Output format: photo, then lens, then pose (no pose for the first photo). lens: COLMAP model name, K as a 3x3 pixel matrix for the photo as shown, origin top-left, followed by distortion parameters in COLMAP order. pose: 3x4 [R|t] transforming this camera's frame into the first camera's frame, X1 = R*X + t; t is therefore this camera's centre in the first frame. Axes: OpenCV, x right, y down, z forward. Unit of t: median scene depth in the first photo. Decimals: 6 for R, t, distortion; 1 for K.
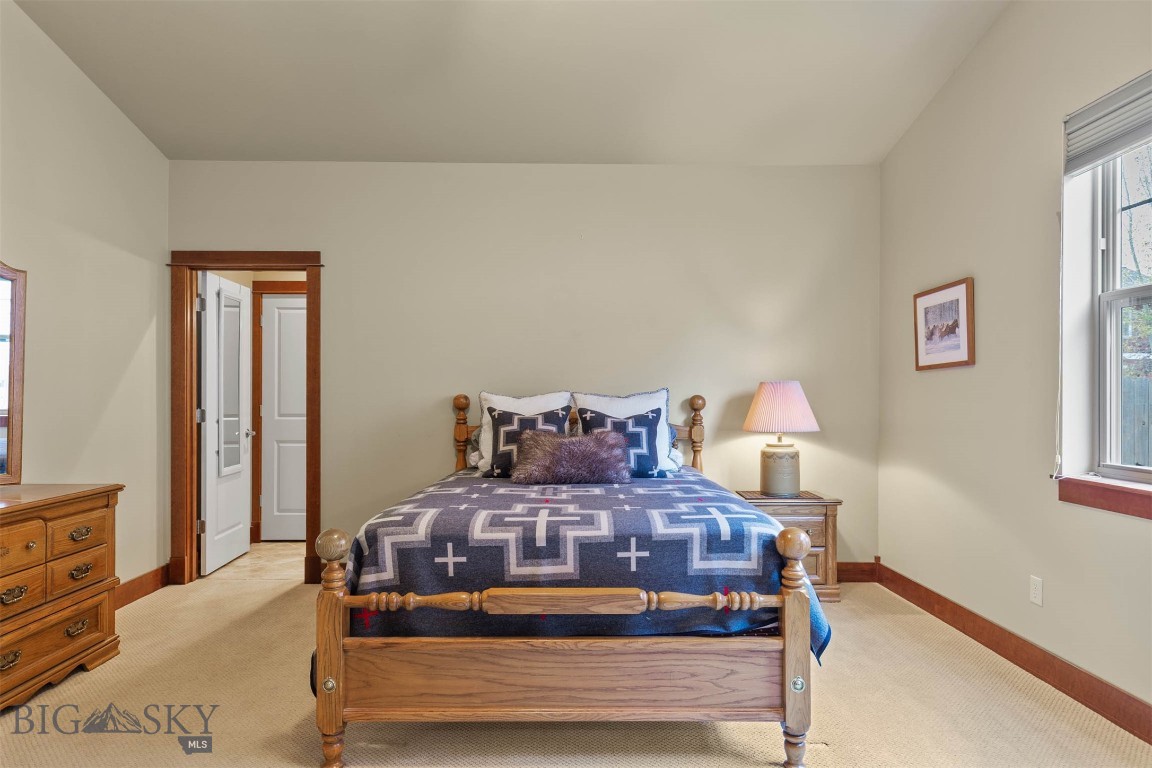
lens RADIAL K [[694.4, 0, 574.0], [0, 694.4, 390.3], [0, 0, 1]] dist [0.010568, -0.000642]
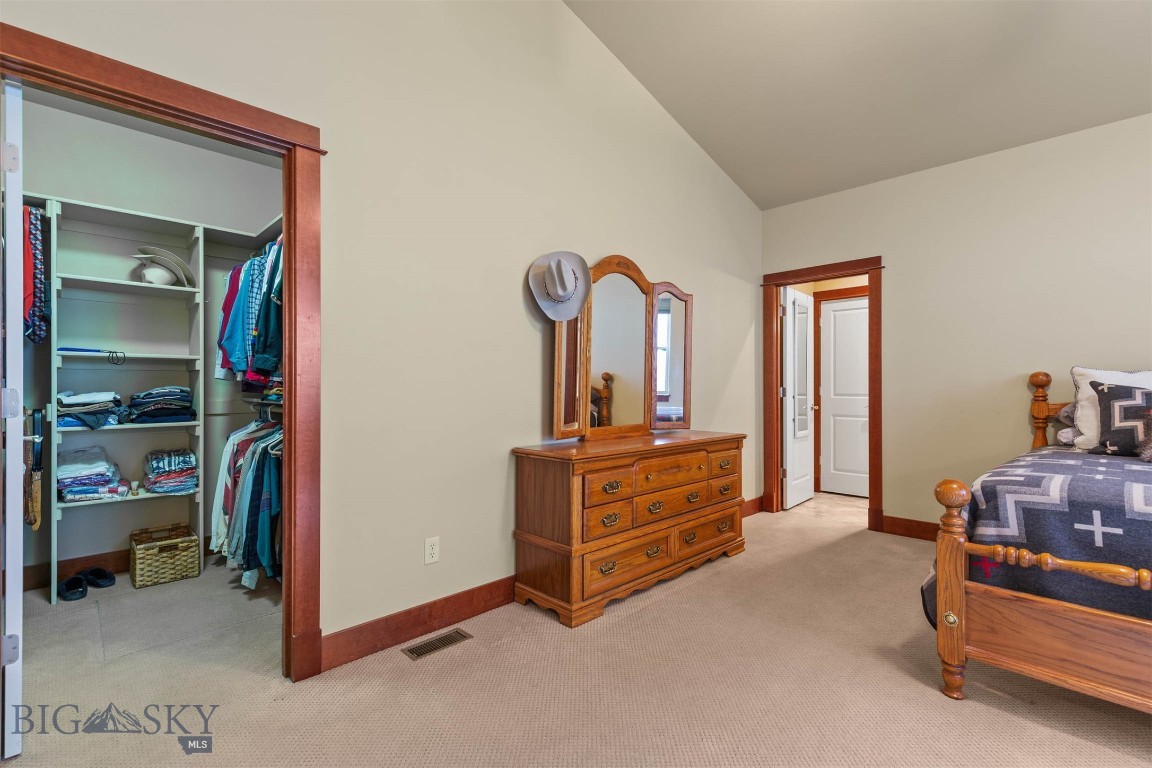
lens RADIAL K [[518.2, 0, 574.9], [0, 518.2, 385.3], [0, 0, 1]] dist [0.008079, -0.001916]
pose [[0.690324, -0.004412, -0.723487, -0.119037], [0.002599, 0.999990, -0.003618, 0.038108], [0.723496, 0.000617, 0.690328, -0.003280]]
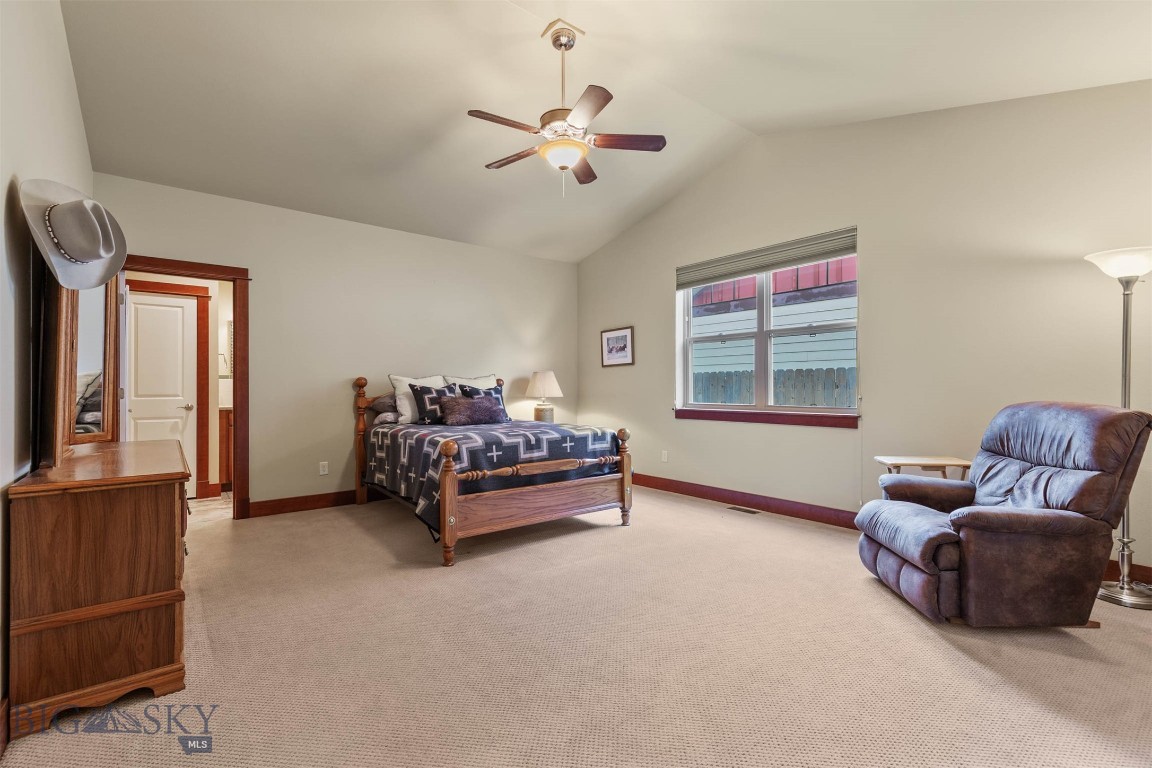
lens RADIAL K [[518.2, 0, 580.4], [0, 518.2, 385.2], [0, 0, 1]] dist [0.008079, -0.001916]
pose [[0.787191, -0.000583, 0.616709, -0.698783], [0.001141, 0.999999, -0.000512, 0.035649], [-0.616708, 0.001107, 0.787191, -0.257627]]
